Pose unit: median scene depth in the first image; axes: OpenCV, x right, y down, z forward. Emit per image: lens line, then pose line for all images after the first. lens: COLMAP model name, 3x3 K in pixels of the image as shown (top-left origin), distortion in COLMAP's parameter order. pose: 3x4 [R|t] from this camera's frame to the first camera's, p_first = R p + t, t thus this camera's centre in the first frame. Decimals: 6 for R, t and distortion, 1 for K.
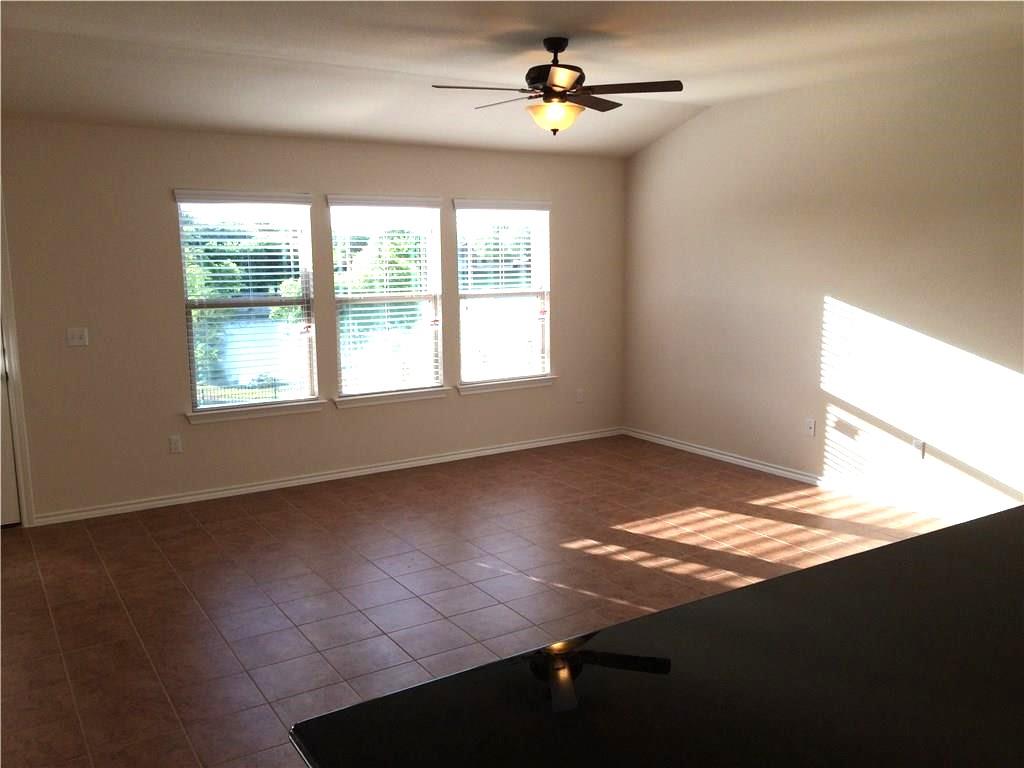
lens RADIAL K [[871.1, 0, 518.6], [0, 871.1, 388.0], [0, 0, 1]] dist [0.100122, -0.136595]
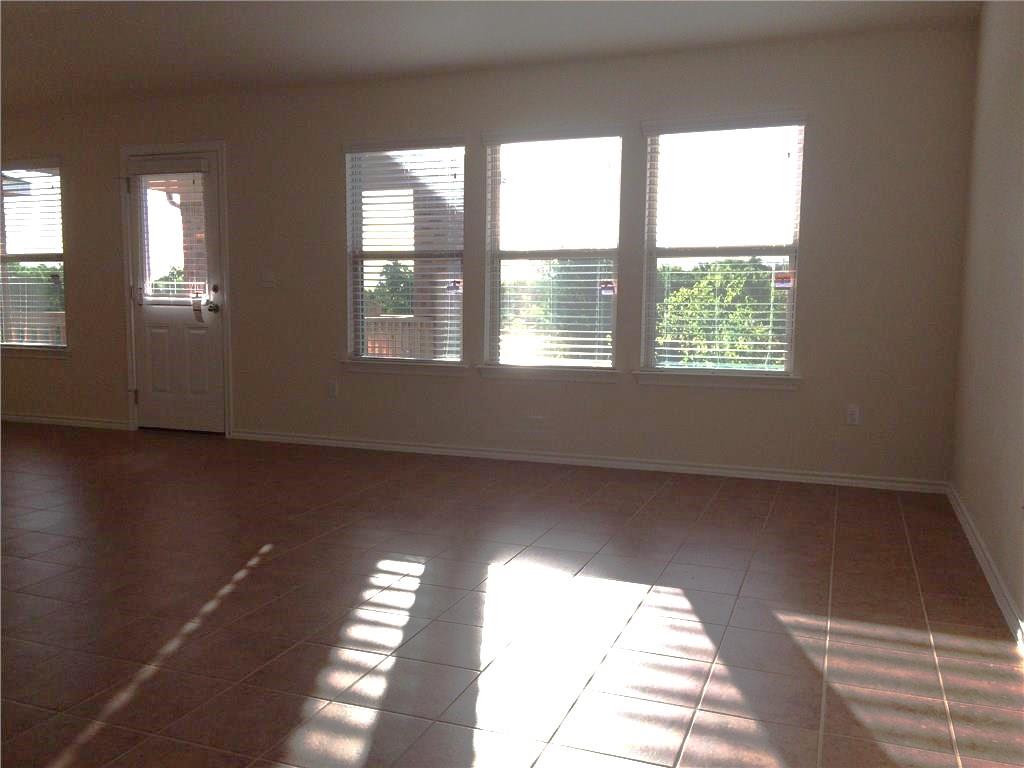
lens RADIAL K [[871.1, 0, 515.8], [0, 871.1, 383.4], [0, 0, 1]] dist [0.100122, -0.136595]
pose [[0.599918, 0.100846, -0.793680, 0.537532], [-0.133589, 0.990724, 0.024907, 0.003626], [0.788830, 0.091084, 0.607825, 0.520546]]
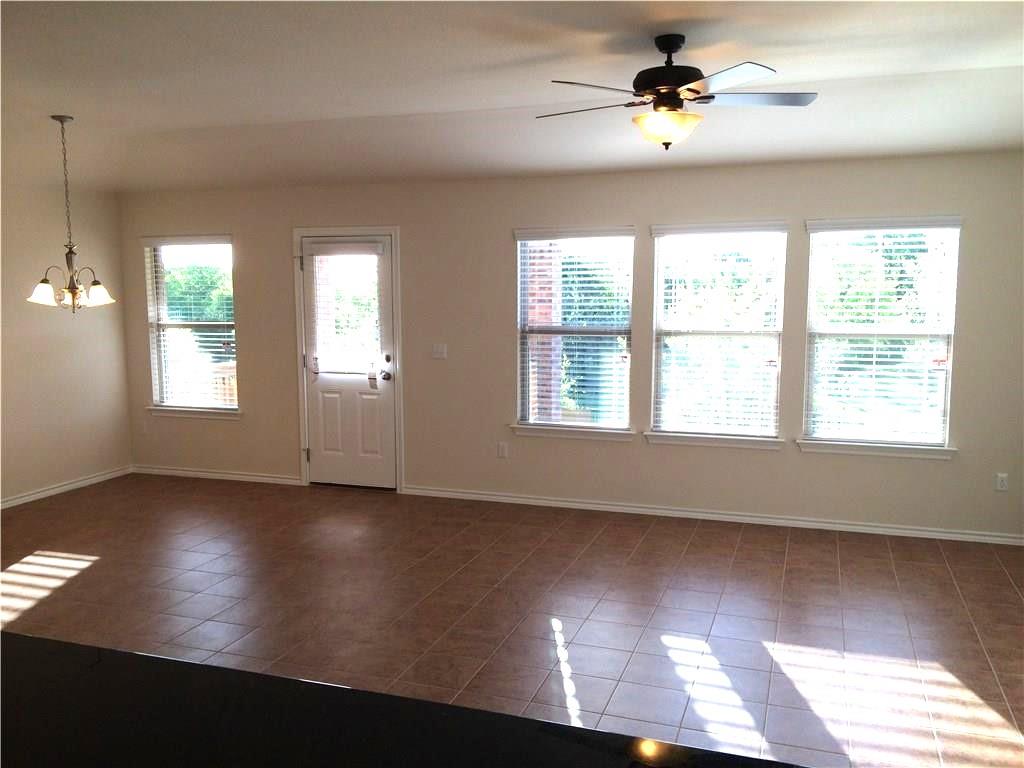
lens RADIAL K [[871.1, 0, 513.5], [0, 871.1, 384.4], [0, 0, 1]] dist [0.100122, -0.136595]
pose [[0.614231, 0.097441, -0.783087, 0.483000], [-0.122198, 0.992122, 0.027603, -0.052126], [0.779608, 0.078737, 0.621299, 0.285824]]
